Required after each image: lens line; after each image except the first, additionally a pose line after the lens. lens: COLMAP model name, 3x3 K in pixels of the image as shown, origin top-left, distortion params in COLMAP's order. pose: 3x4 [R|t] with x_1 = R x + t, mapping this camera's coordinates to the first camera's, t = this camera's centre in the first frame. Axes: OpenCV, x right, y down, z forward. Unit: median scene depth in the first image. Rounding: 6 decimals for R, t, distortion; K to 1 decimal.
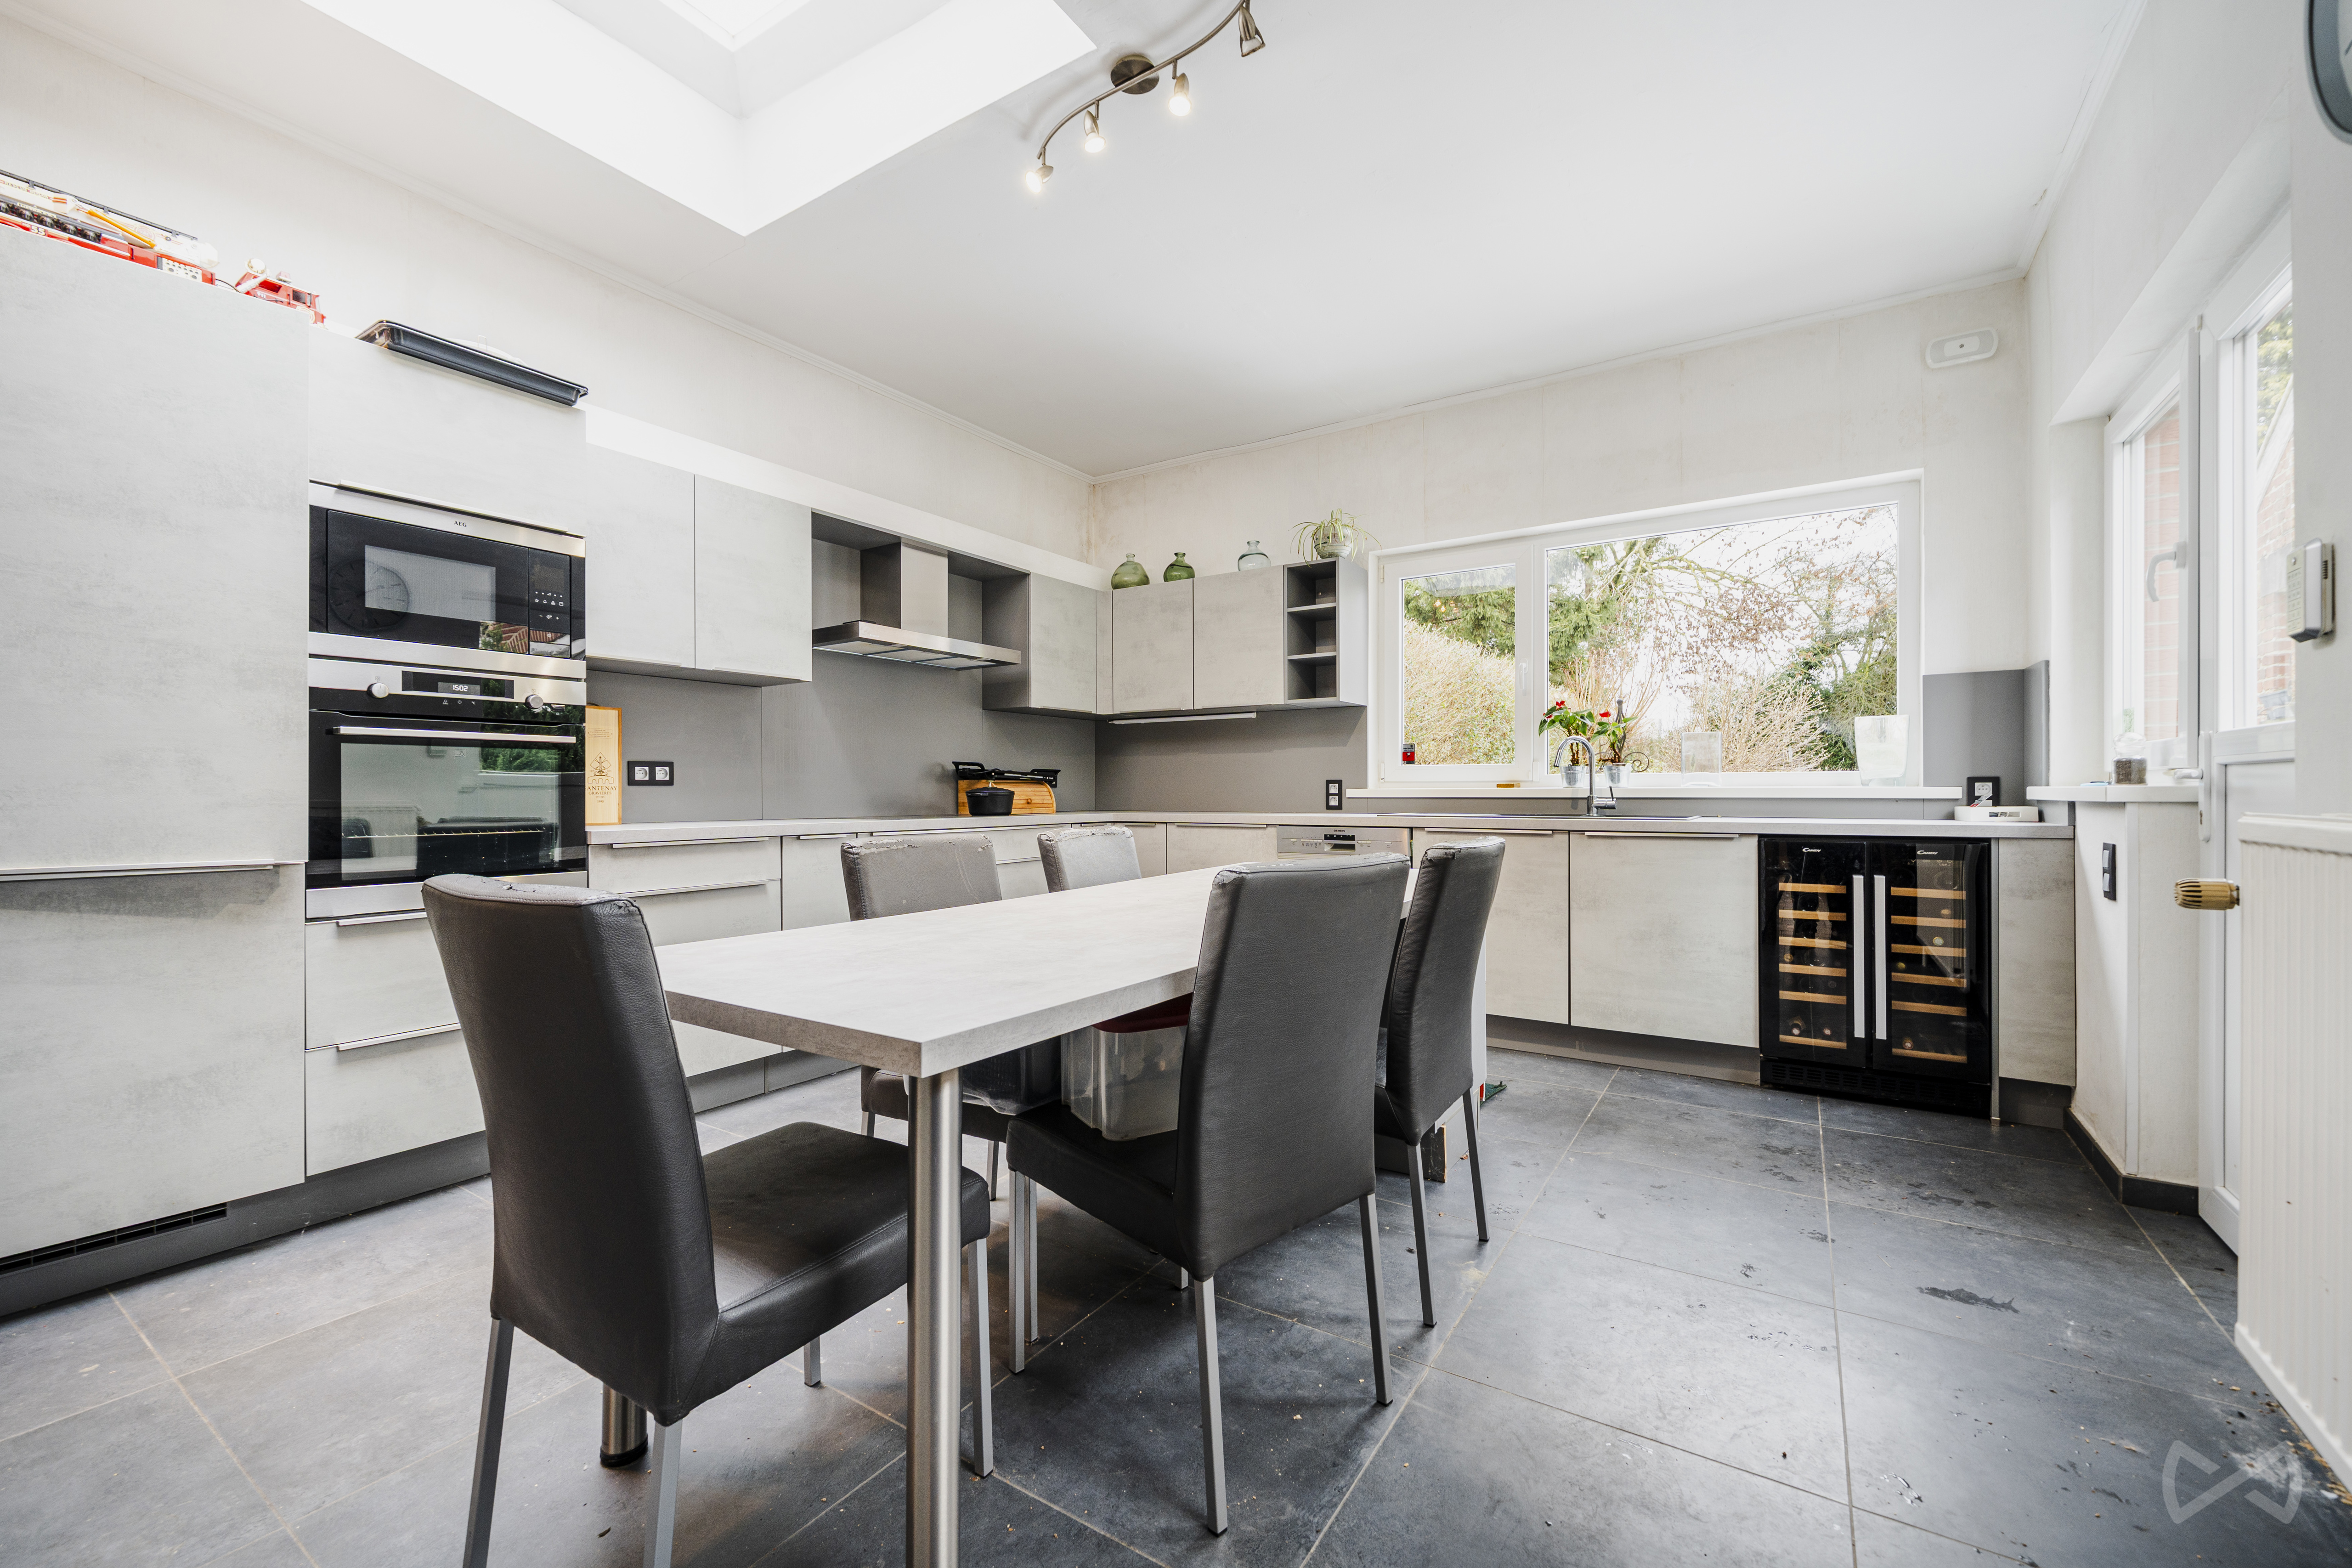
lens RADIAL K [[949.1, 0, 1181.1], [0, 949.1, 788.1], [0, 0, 1]] dist [-0.001161, -0.000394]
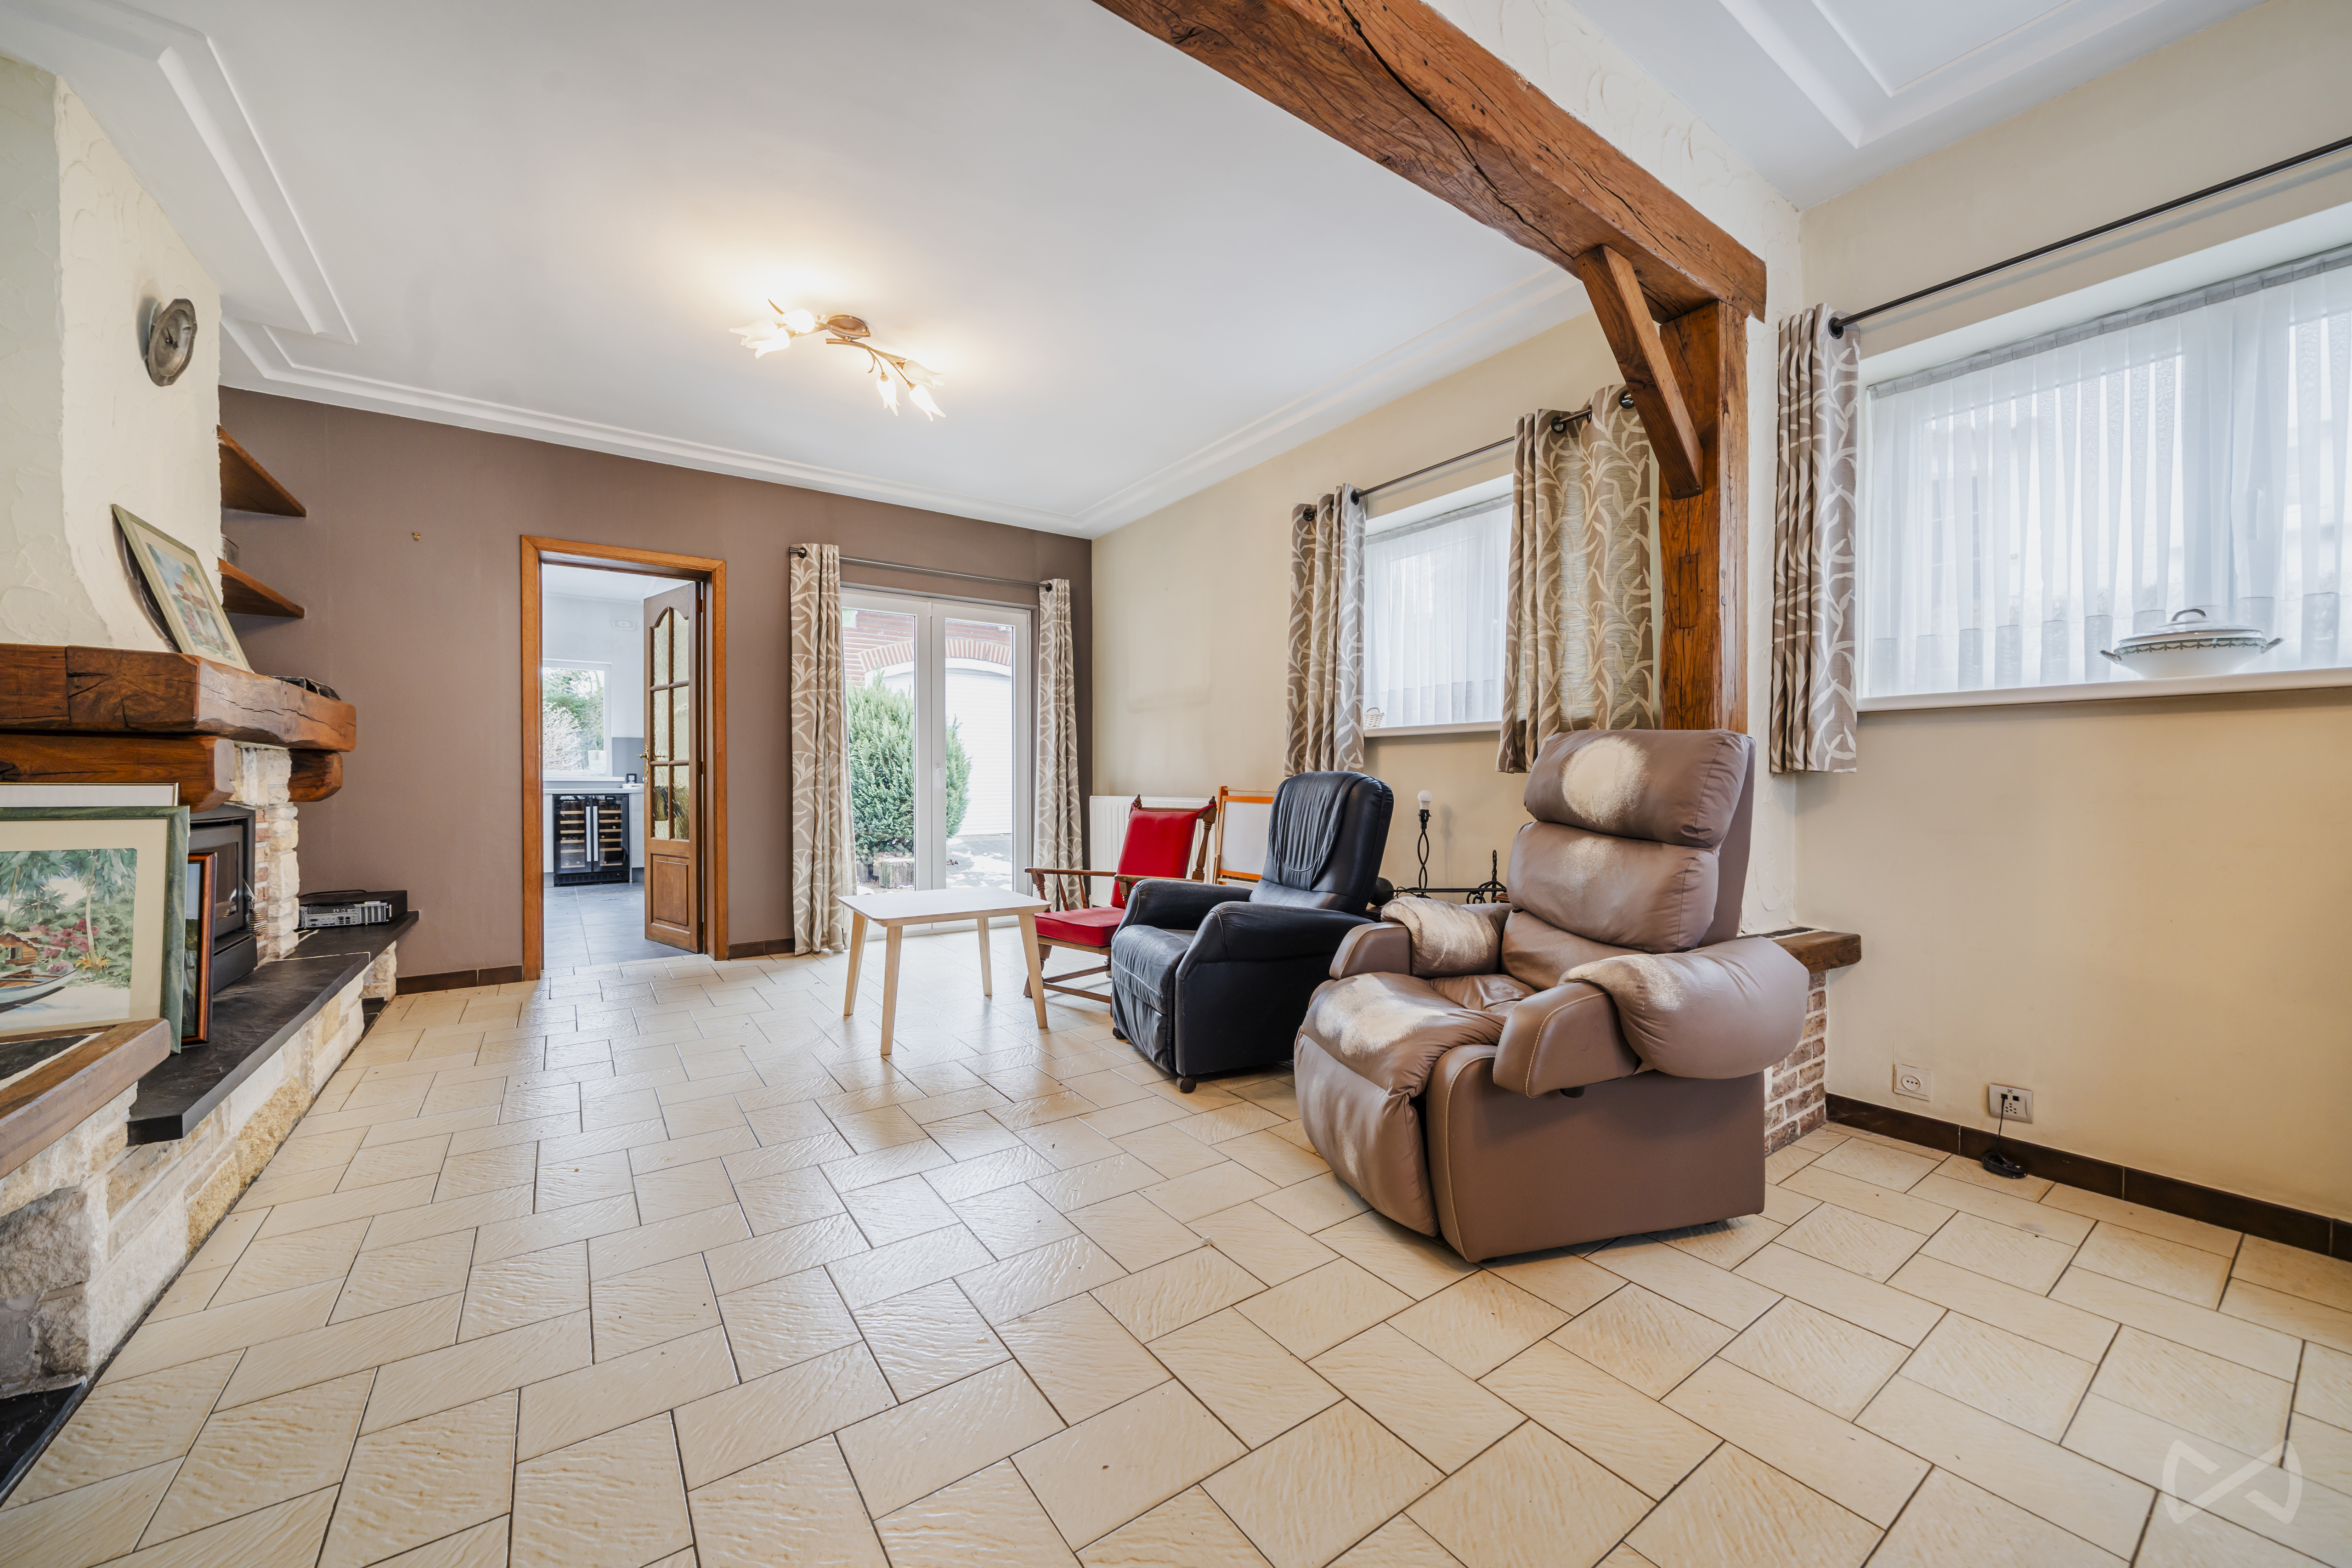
lens RADIAL K [[869.1, 0, 1176.2], [0, 869.1, 784.0], [0, 0, 1]] dist [-0.003421, -0.000113]
pose [[0.373096, -0.008420, 0.927755, -0.860212], [-0.001851, 0.999950, 0.009820, -0.006947], [-0.927791, -0.005381, 0.373062, -1.324371]]
